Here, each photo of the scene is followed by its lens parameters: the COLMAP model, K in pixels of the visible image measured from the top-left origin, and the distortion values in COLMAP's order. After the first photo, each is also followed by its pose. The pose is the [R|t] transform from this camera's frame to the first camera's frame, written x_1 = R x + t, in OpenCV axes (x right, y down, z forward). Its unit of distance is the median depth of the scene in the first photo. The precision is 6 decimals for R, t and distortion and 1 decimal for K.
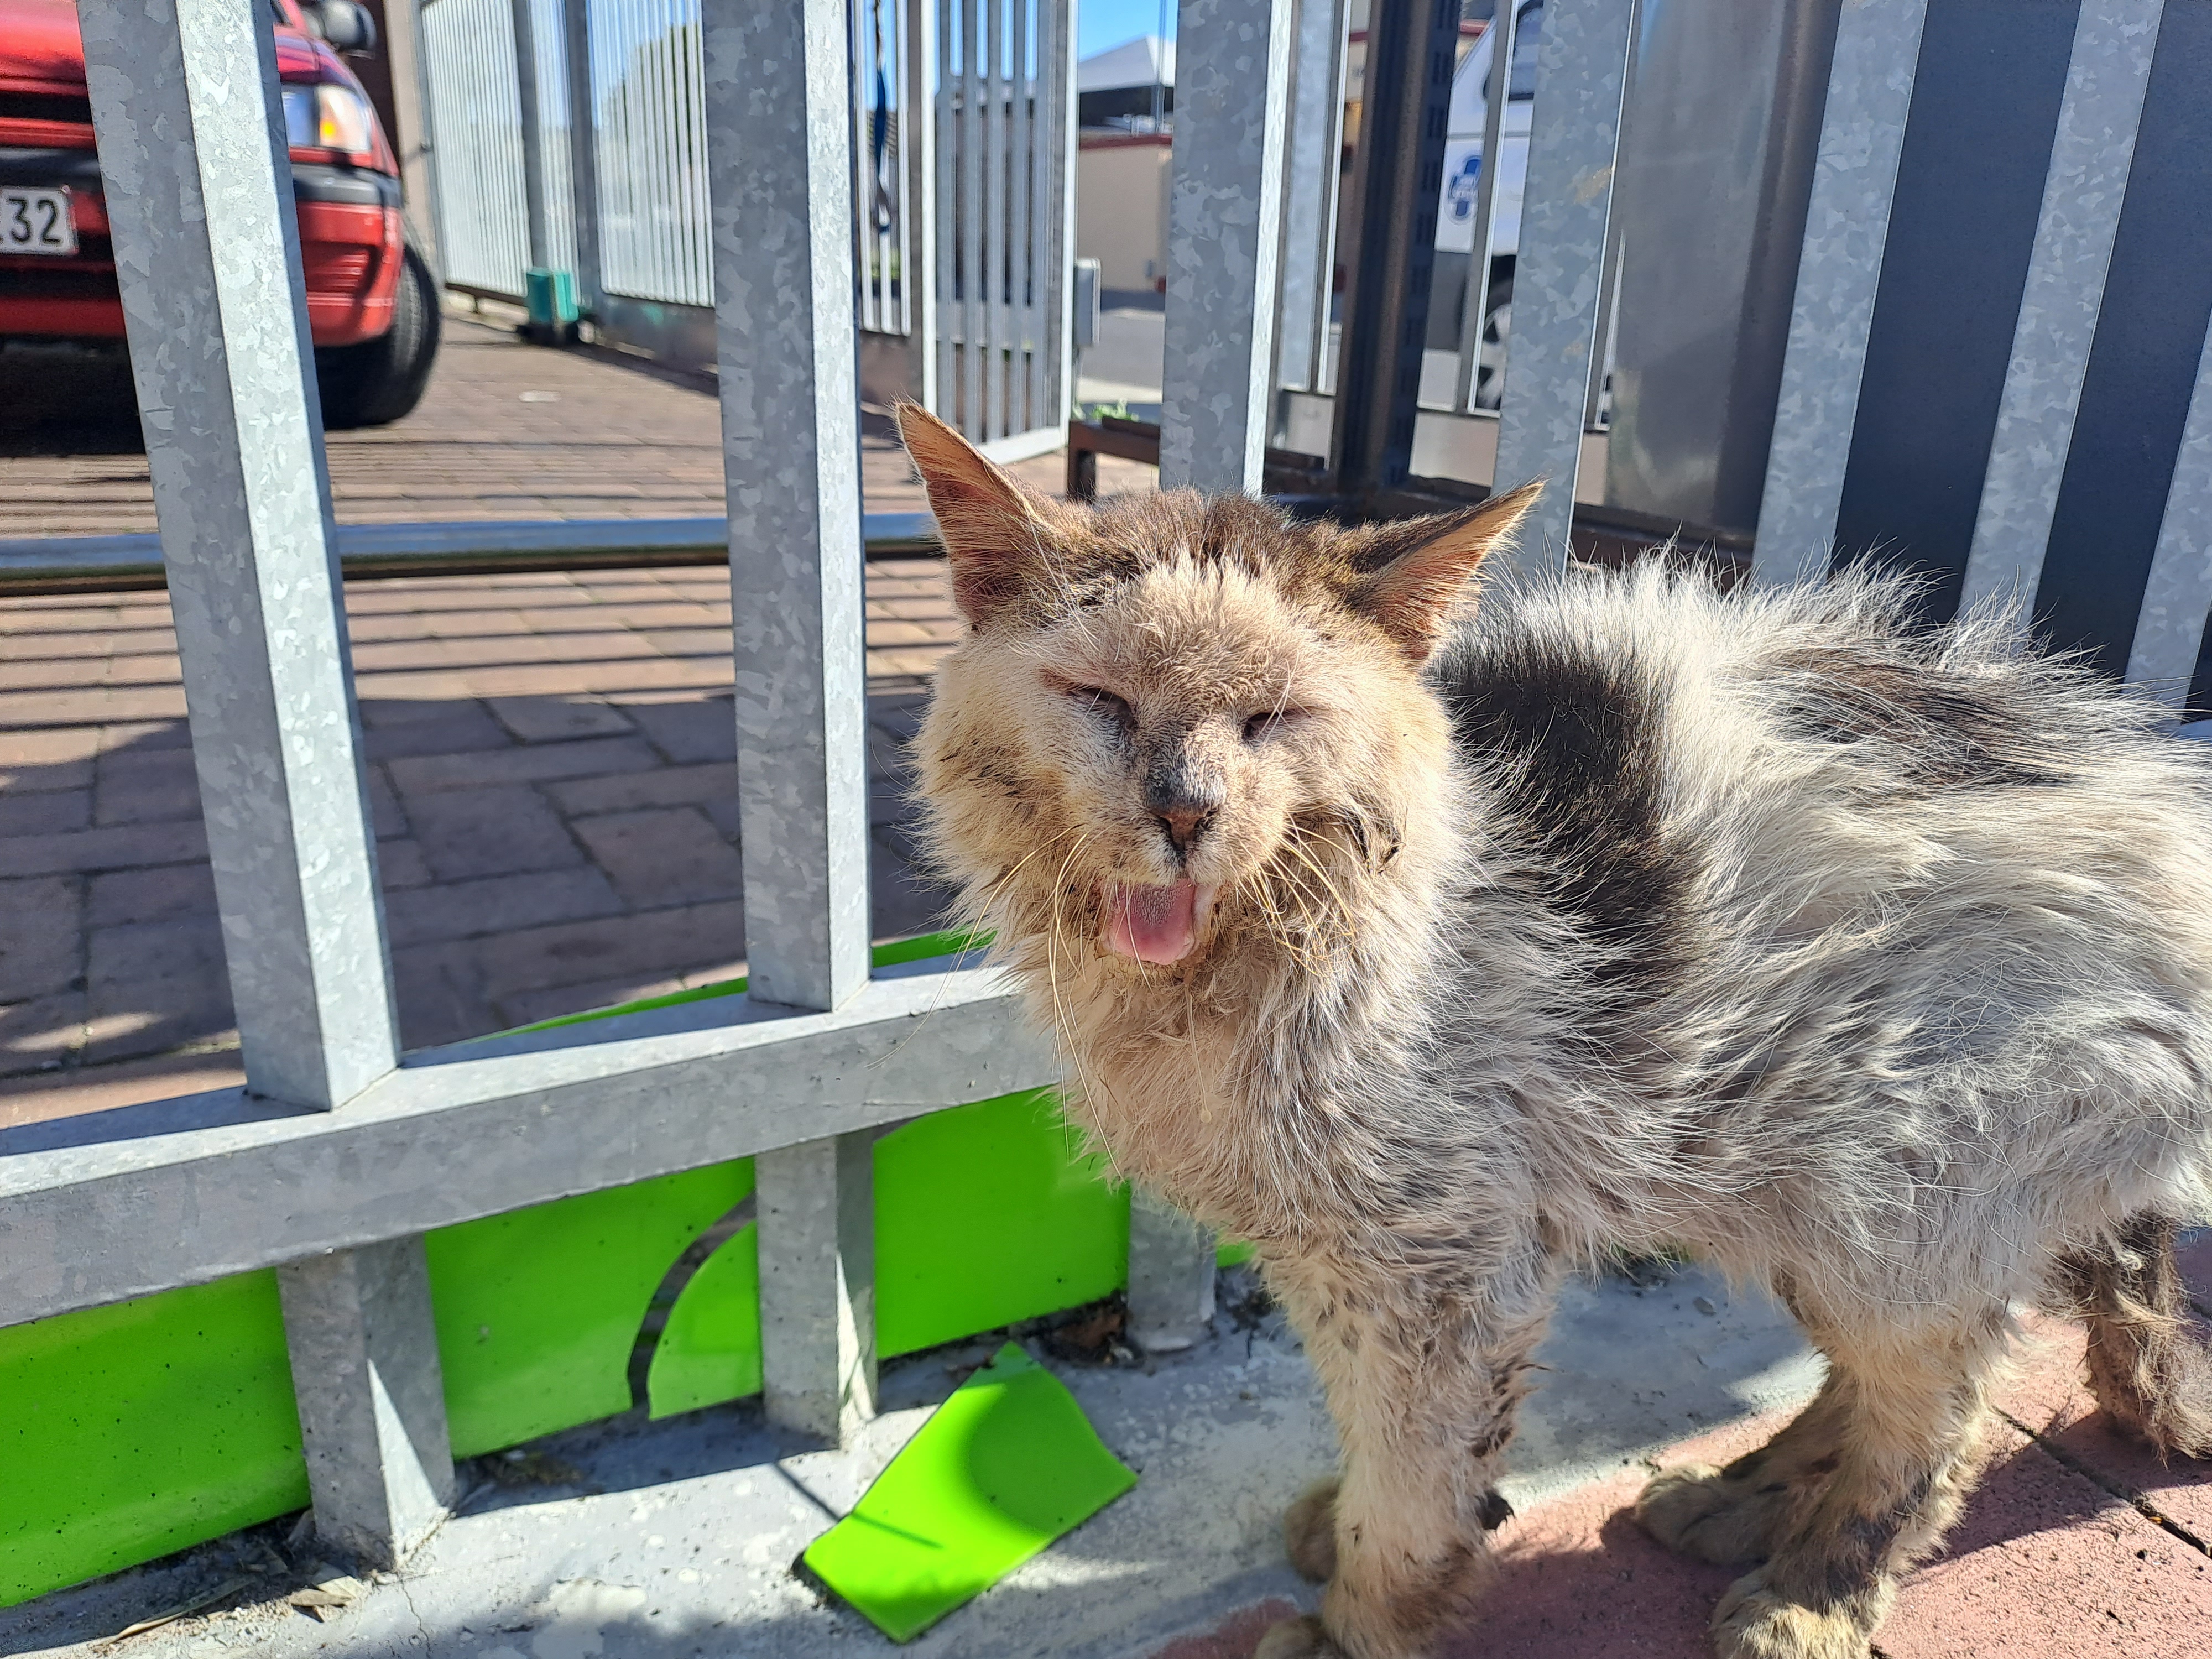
lens RADIAL K [[1648.1, 0, 1063.4], [0, 1648.1, 825.7], [0, 0, 1]] dist [0.089172, -0.109194]
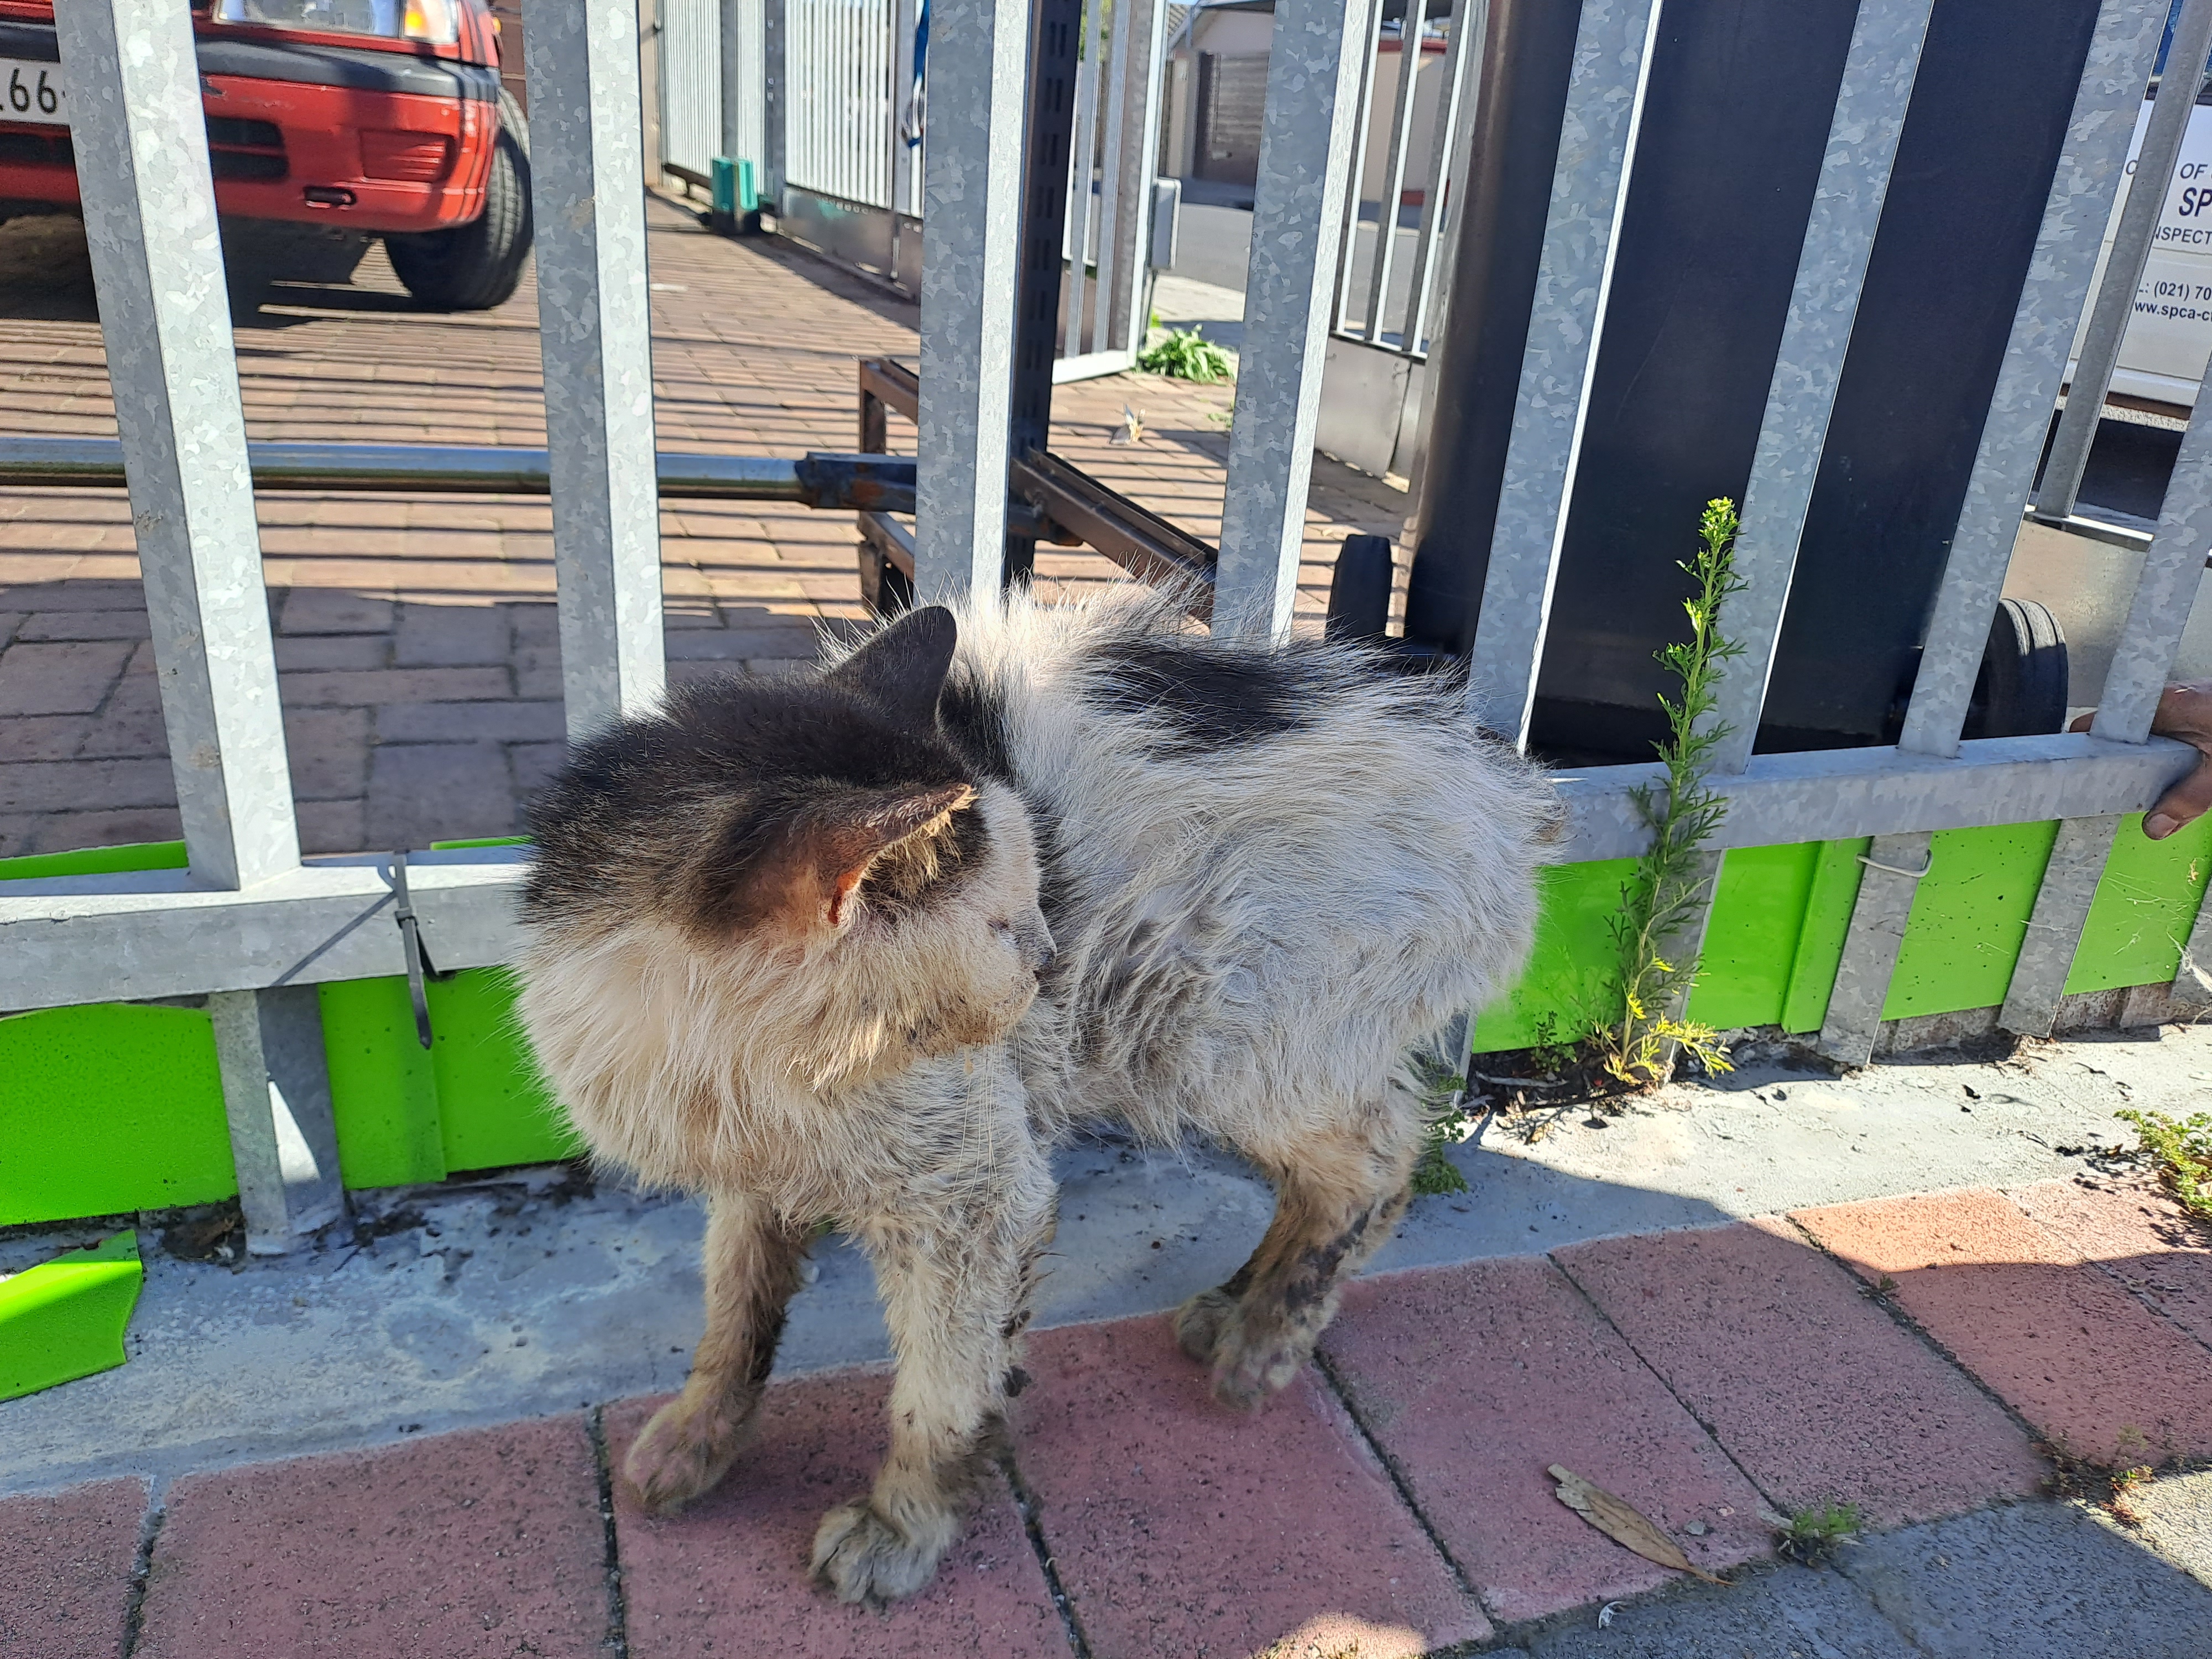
lens RADIAL K [[1626.4, 0, 1104.2], [0, 1626.4, 873.5], [0, 0, 1]] dist [0.008889, -0.040522]
pose [[0.991301, 0.098522, -0.087262, 0.255422], [-0.091003, 0.992102, 0.086326, -0.029684], [0.095078, -0.077634, 0.992438, -0.000248]]
